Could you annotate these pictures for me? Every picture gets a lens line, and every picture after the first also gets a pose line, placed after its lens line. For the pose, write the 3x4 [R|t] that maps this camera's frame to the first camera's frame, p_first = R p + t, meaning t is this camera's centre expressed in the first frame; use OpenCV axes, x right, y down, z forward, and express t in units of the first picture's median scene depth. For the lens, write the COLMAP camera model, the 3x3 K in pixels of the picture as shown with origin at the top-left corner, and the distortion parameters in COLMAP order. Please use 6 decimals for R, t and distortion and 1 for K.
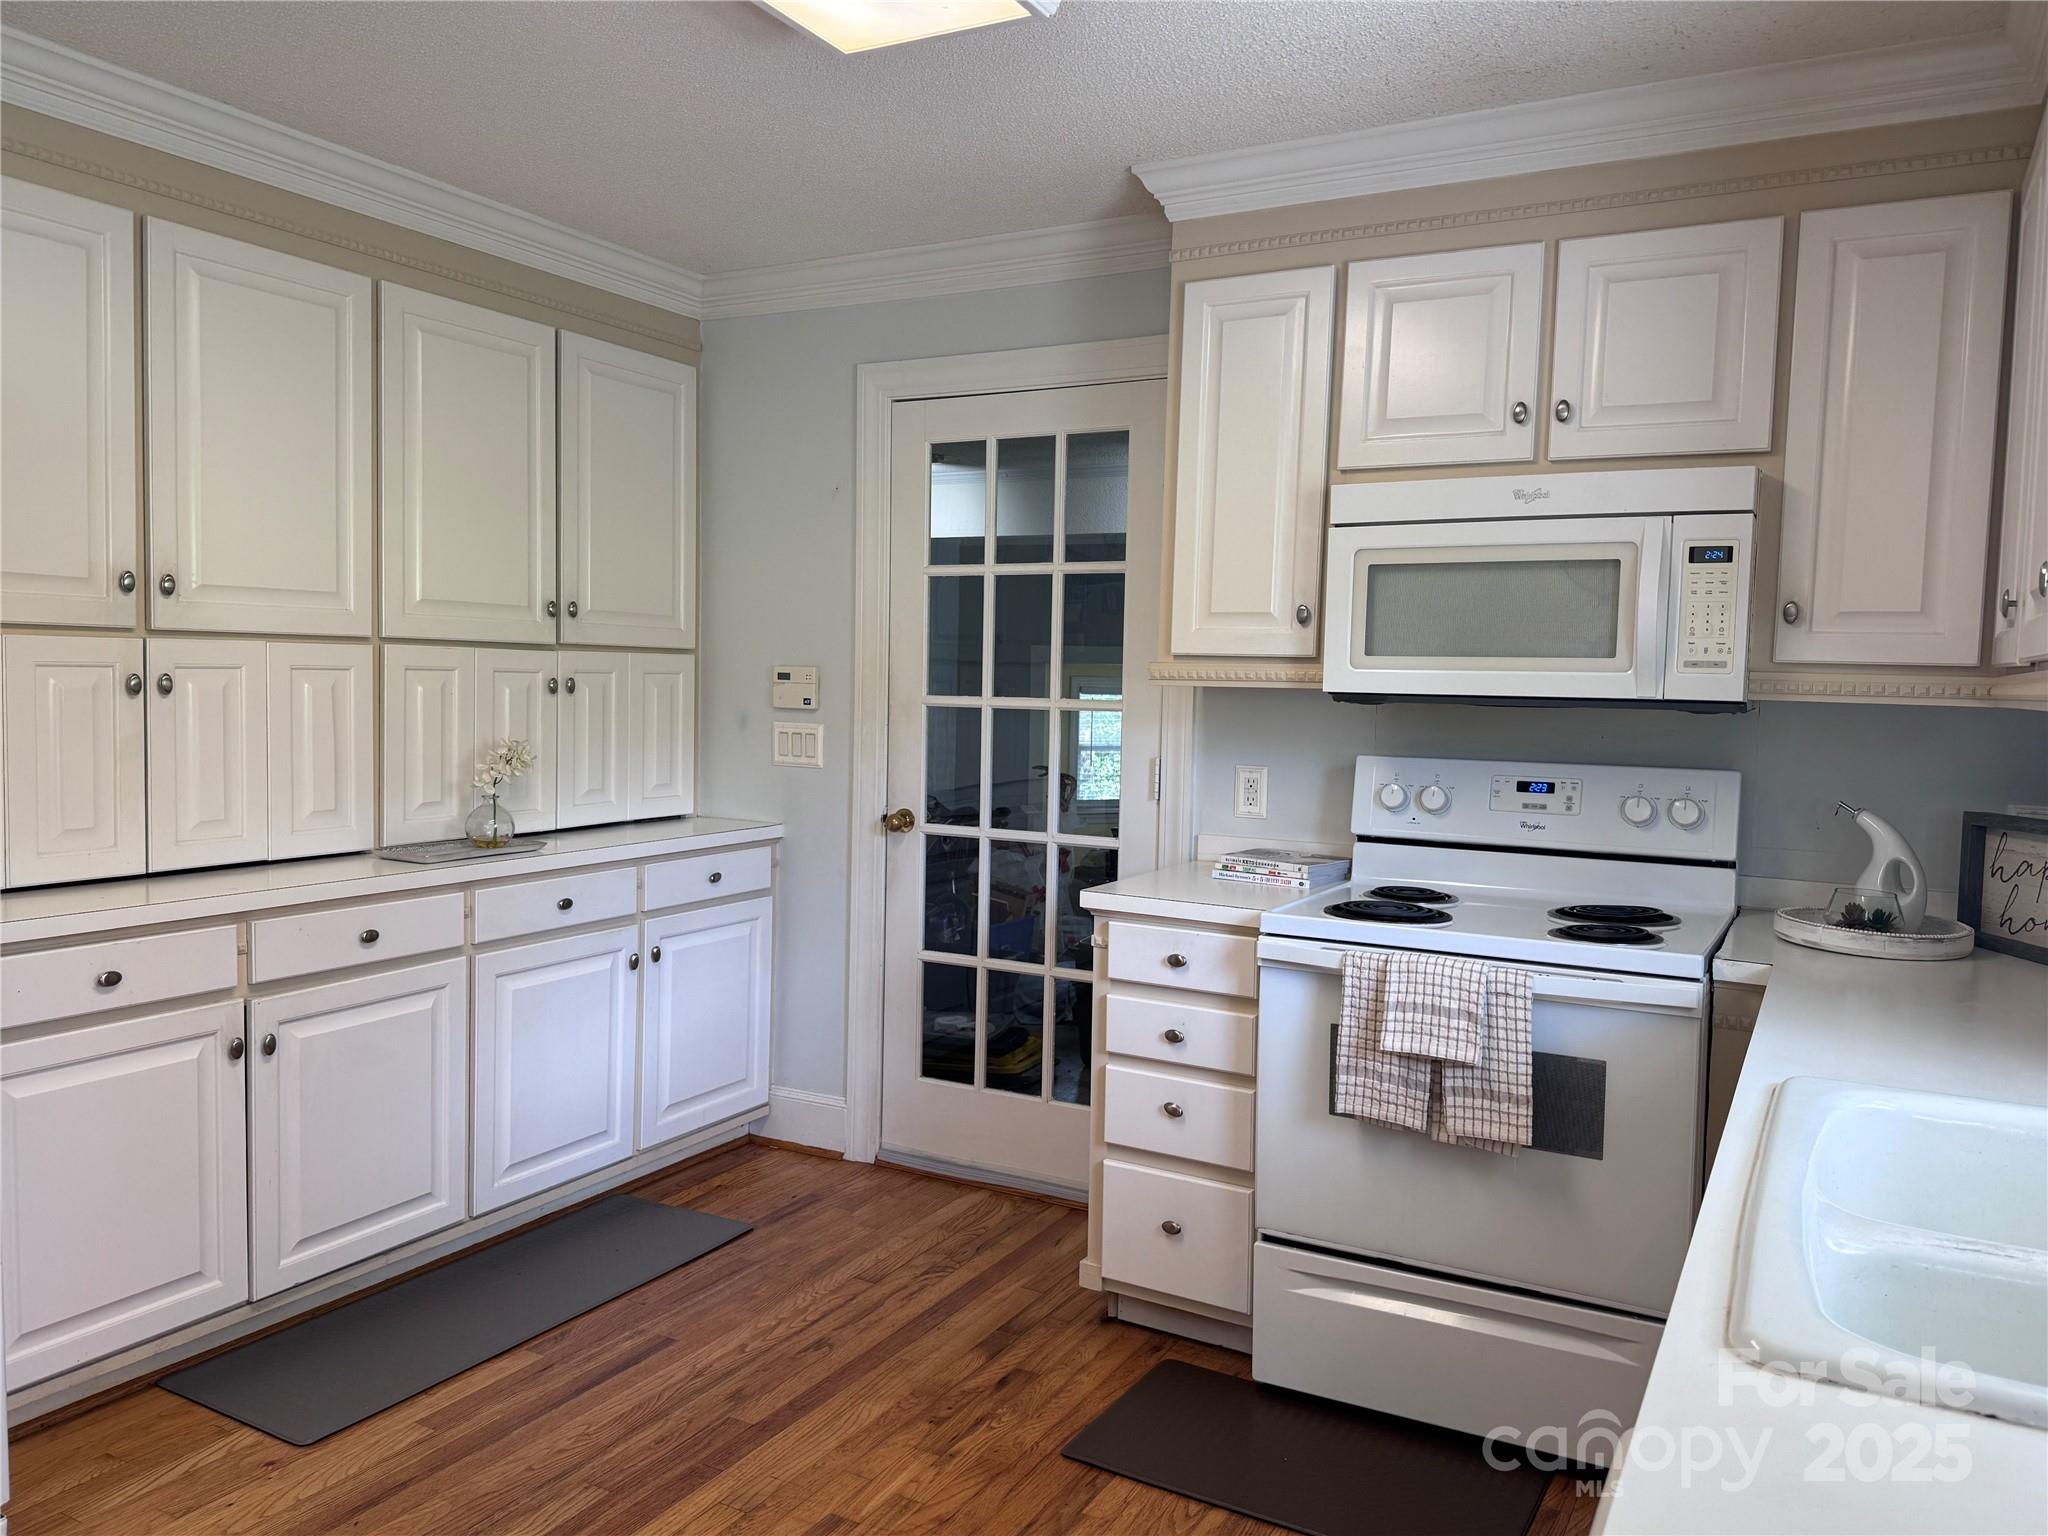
lens RADIAL K [[1470.6, 0, 1024.0], [0, 1470.6, 768.0], [0, 0, 1]] dist [0.178650, -0.348538]
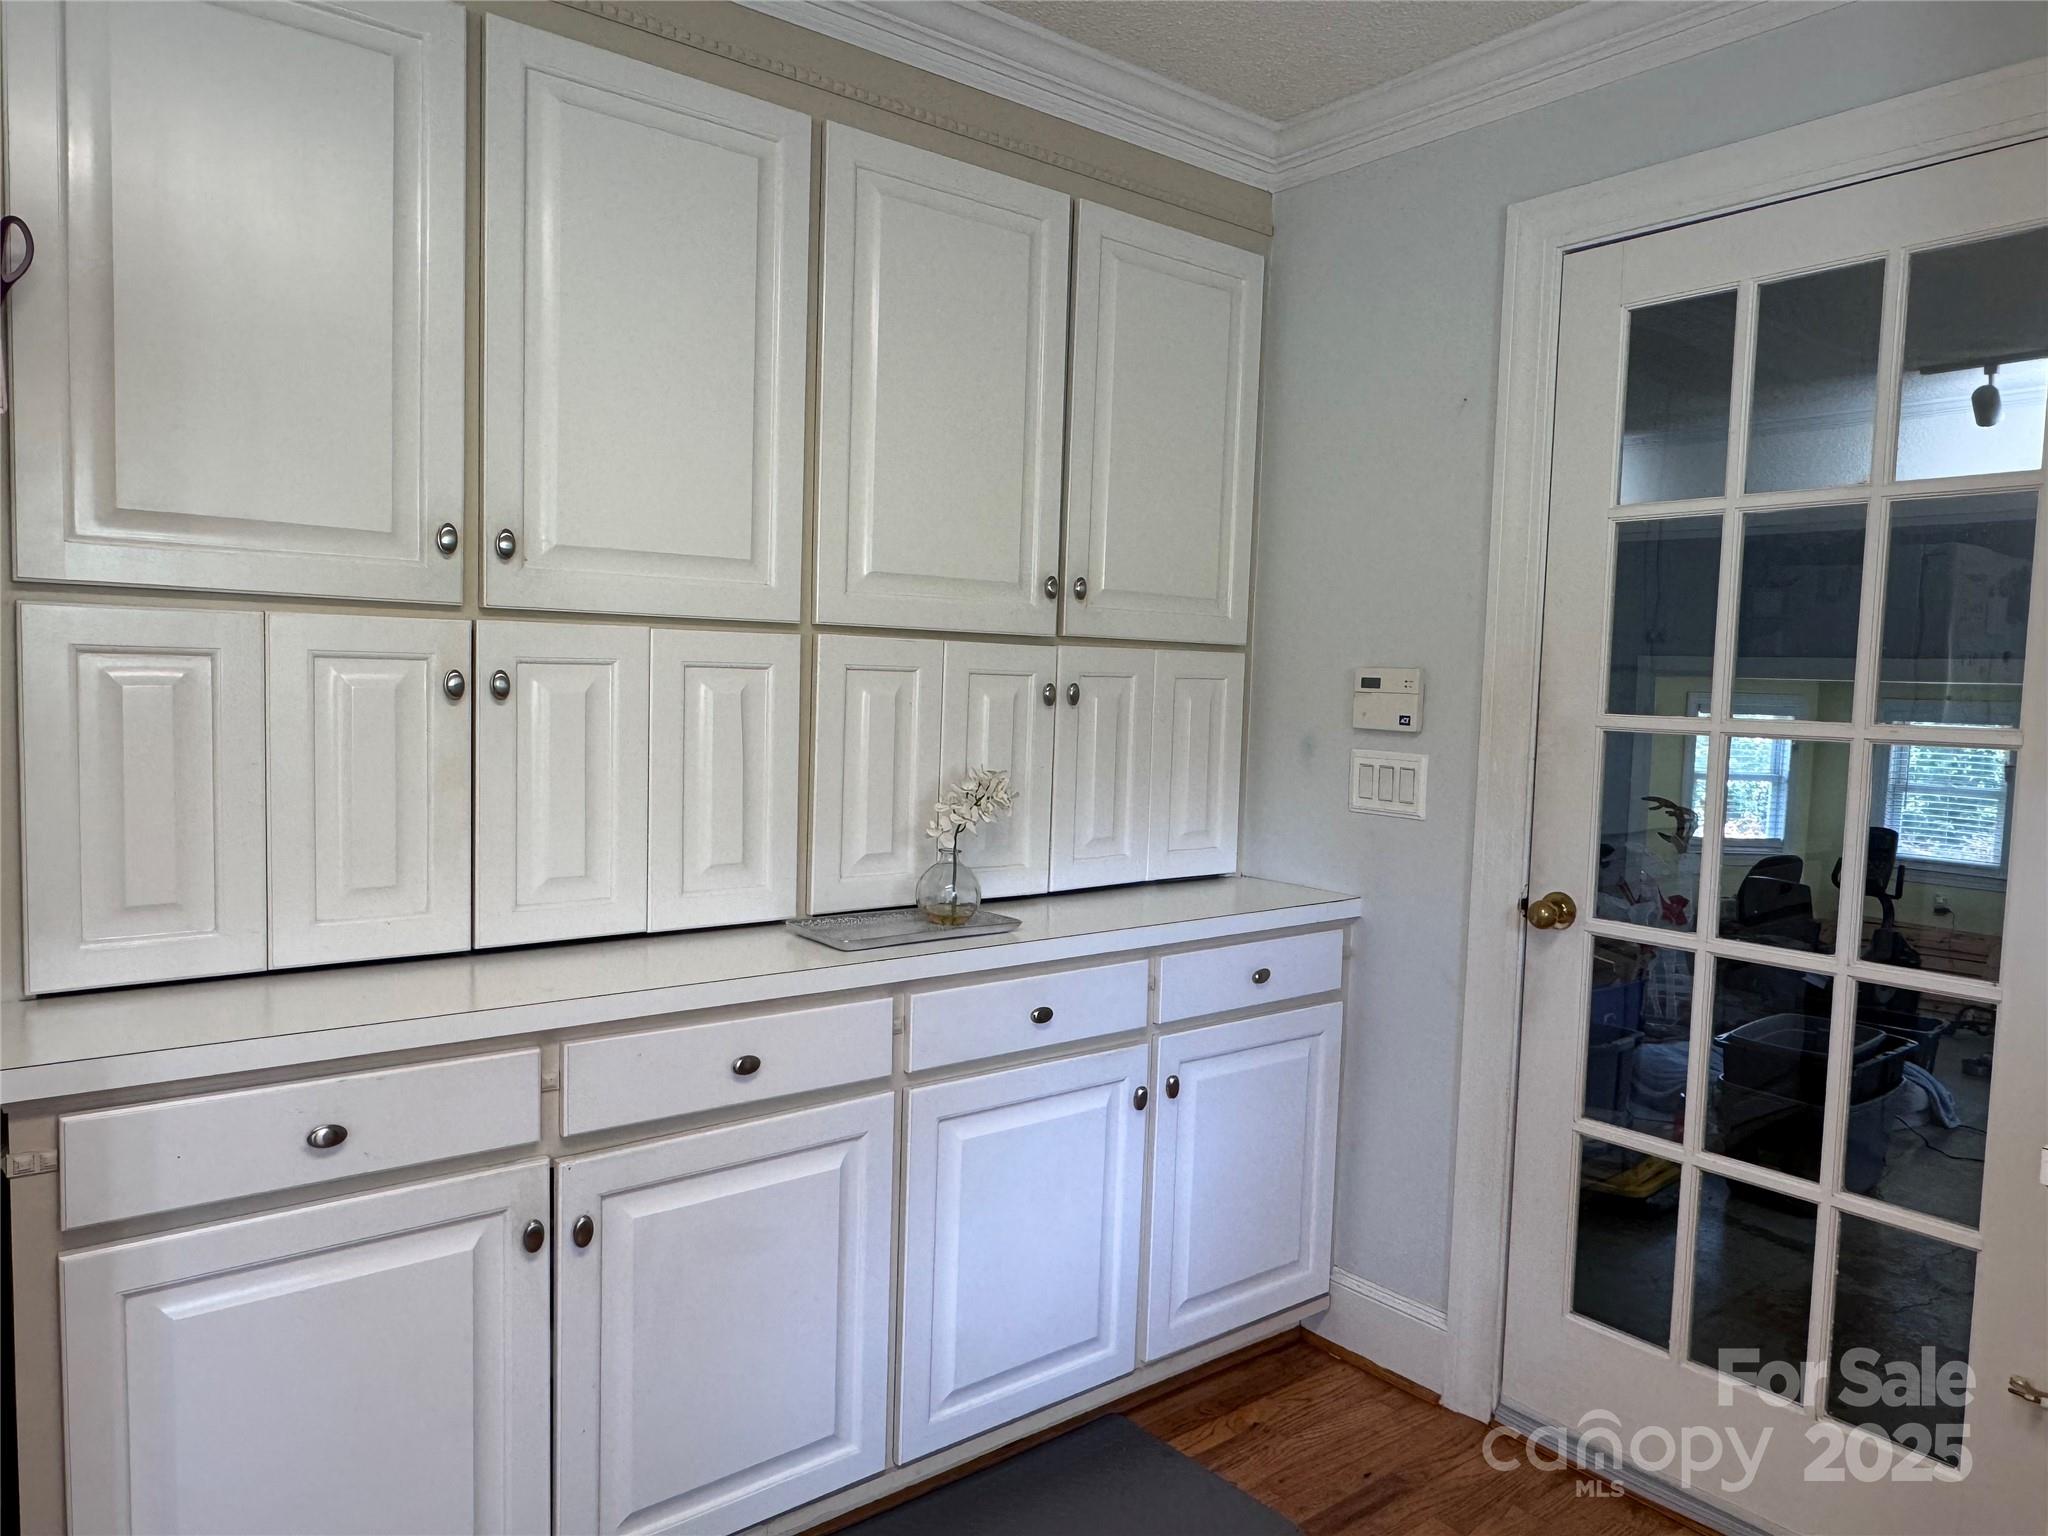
lens RADIAL K [[1334.0, 0, 1024.0], [0, 1334.0, 768.0], [0, 0, 1]] dist [0.000213, 0.000699]
pose [[0.923050, 0.031298, -0.383405, -0.080293], [-0.032917, 0.999455, 0.002338, -0.020975], [0.383270, 0.010462, 0.923577, 0.408277]]
